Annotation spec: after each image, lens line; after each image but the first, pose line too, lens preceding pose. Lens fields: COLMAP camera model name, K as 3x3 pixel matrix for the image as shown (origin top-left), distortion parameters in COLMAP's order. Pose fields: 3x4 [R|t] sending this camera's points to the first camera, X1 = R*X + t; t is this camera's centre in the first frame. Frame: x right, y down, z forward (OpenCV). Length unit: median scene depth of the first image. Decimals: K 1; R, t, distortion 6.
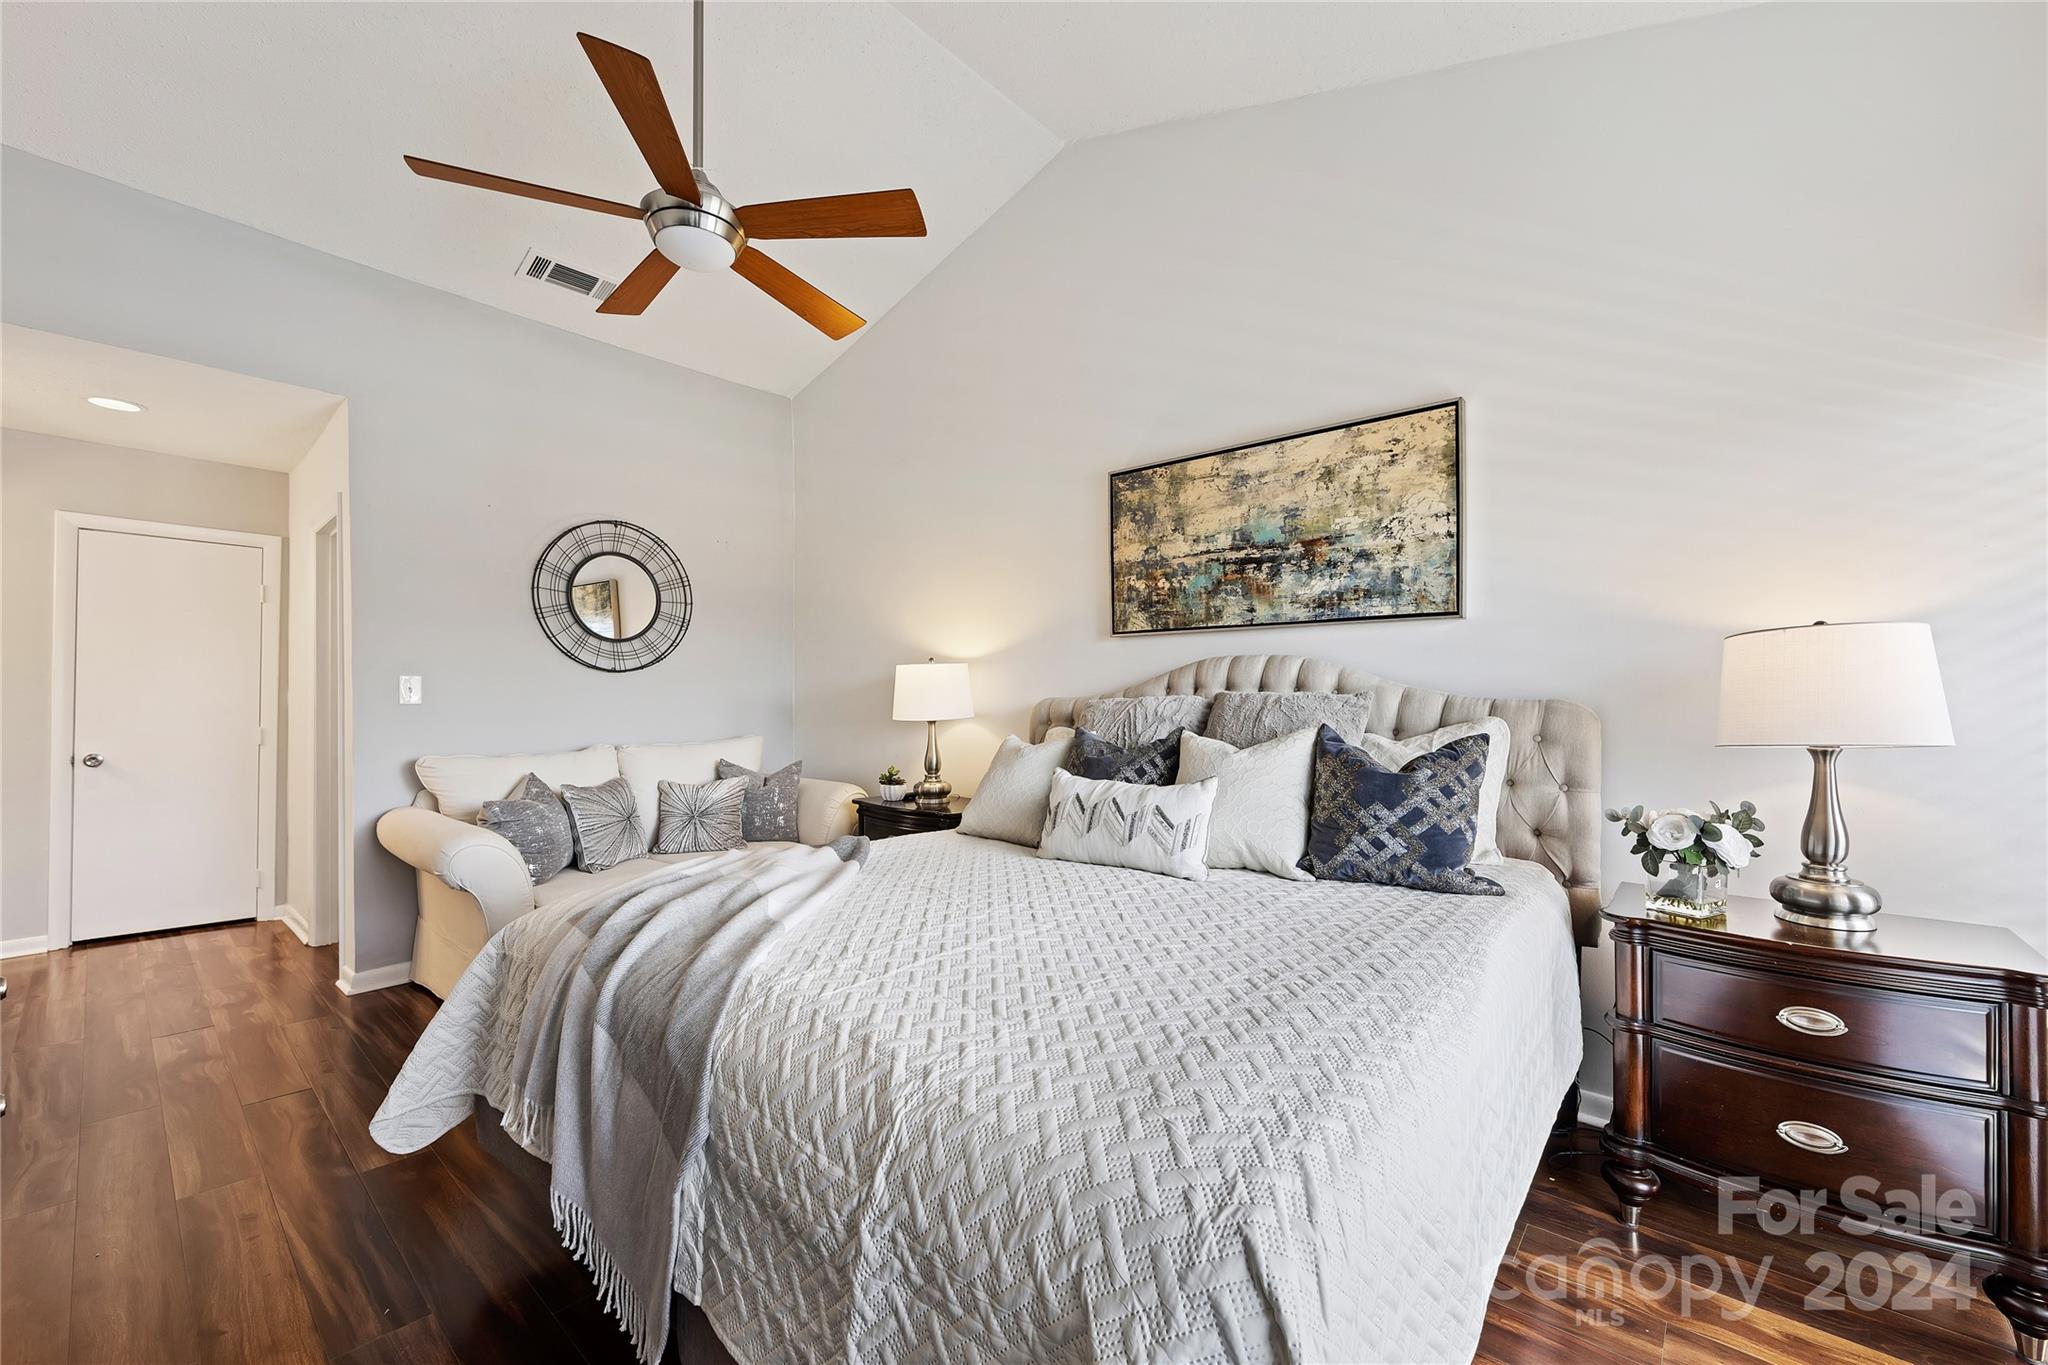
lens RADIAL K [[816.2, 0, 1024.6], [0, 816.2, 687.1], [0, 0, 1]] dist [-0.000182, 0.000403]
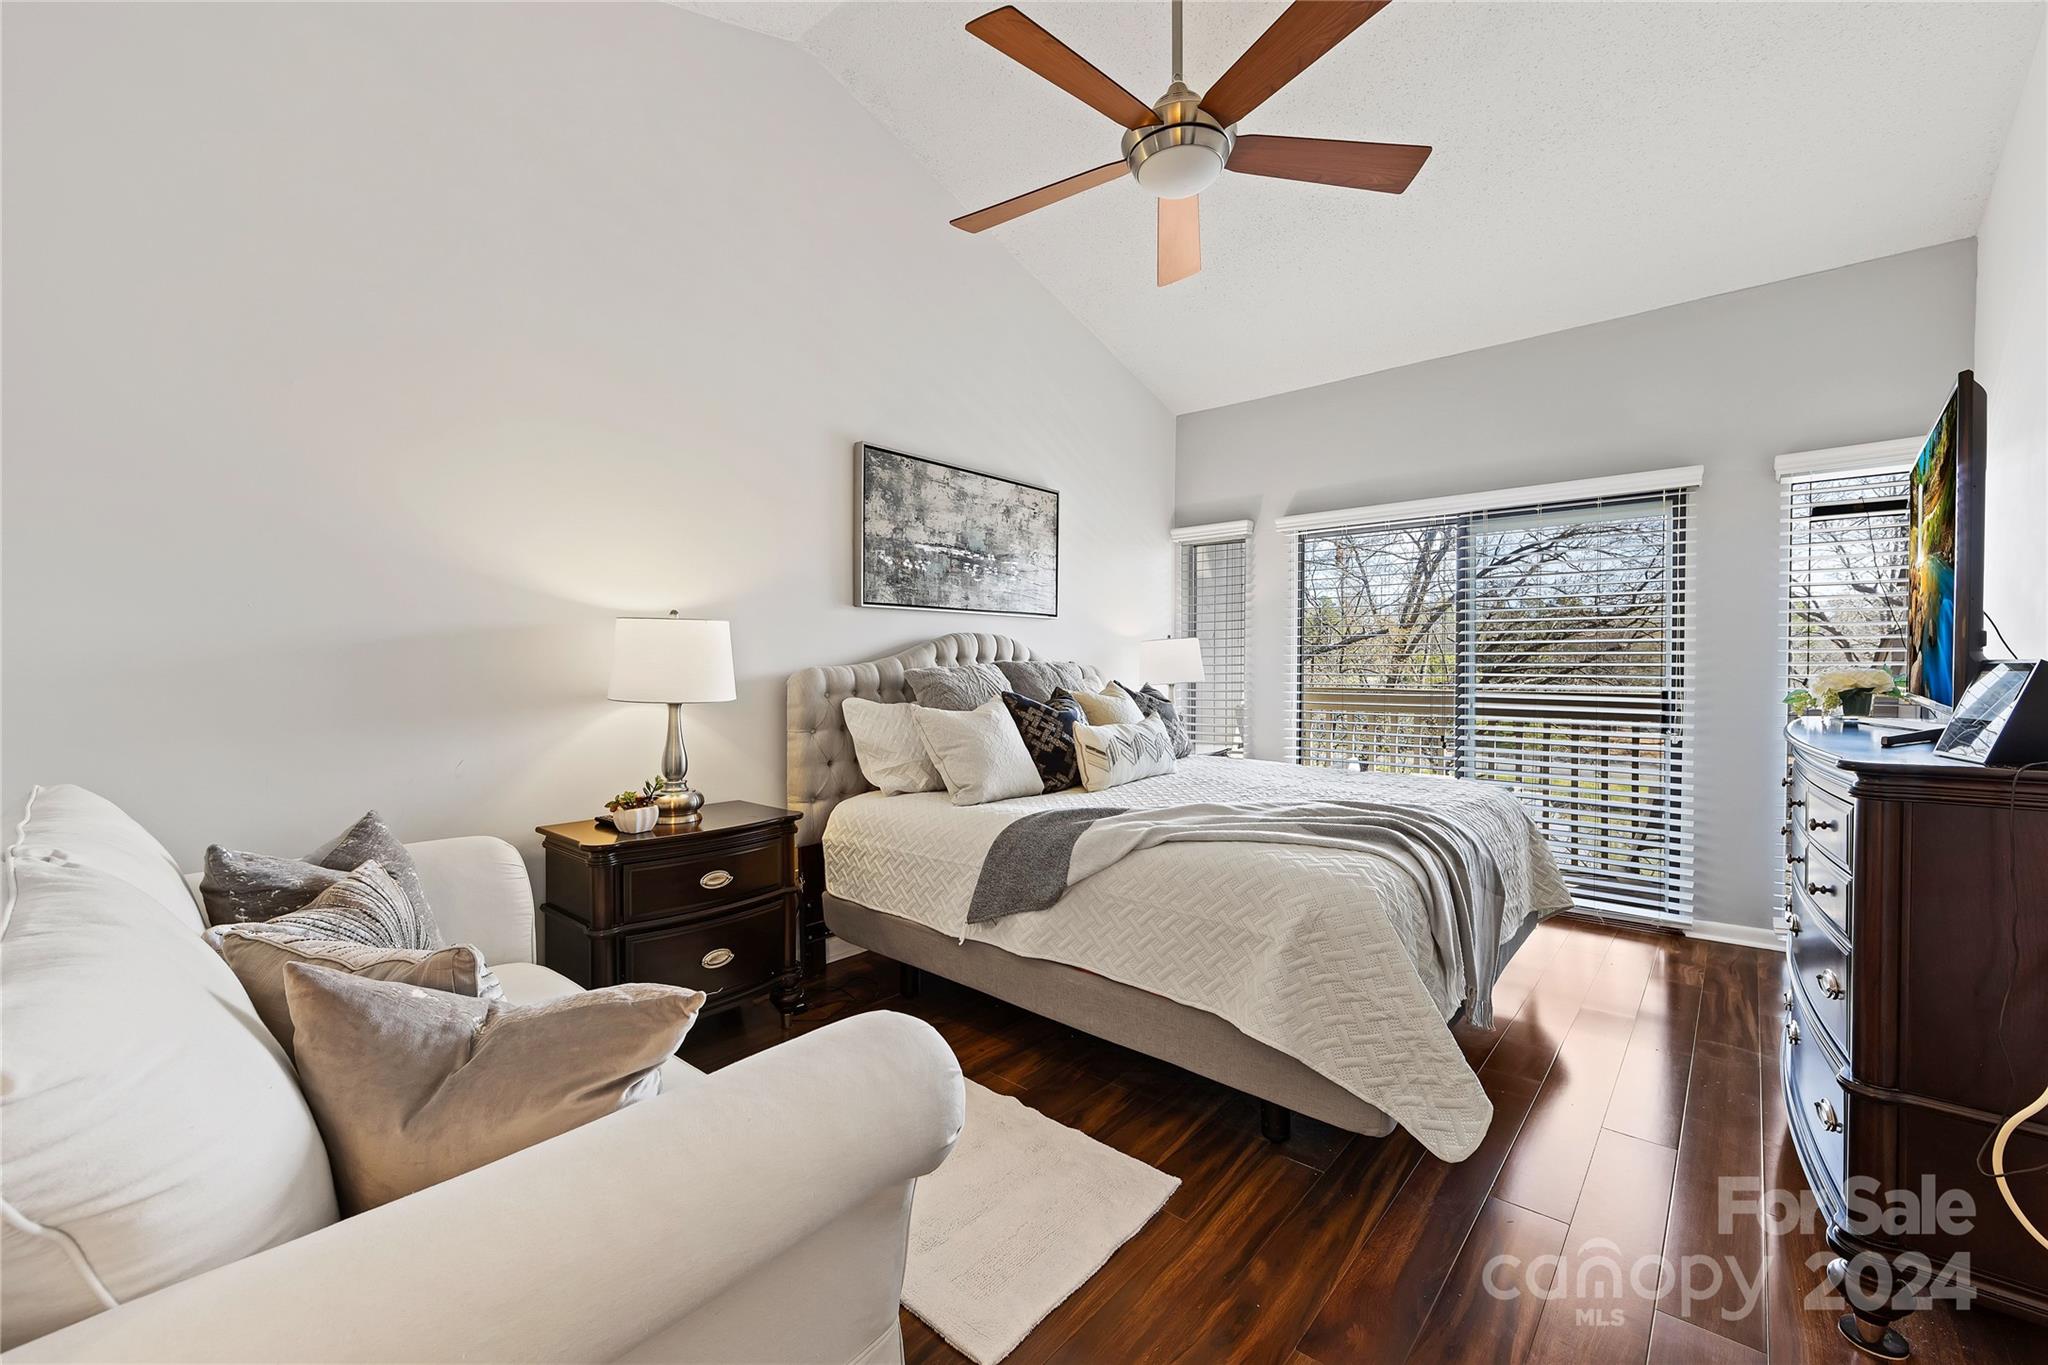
lens RADIAL K [[816.2, 0, 1024.1], [0, 816.2, 672.2], [0, 0, 1]] dist [-0.000182, 0.000403]
pose [[-0.007402, -0.013848, 0.999877, -0.974443], [-0.005380, 0.999890, 0.013808, 0.004905], [-0.999958, -0.005277, -0.007476, 0.874600]]
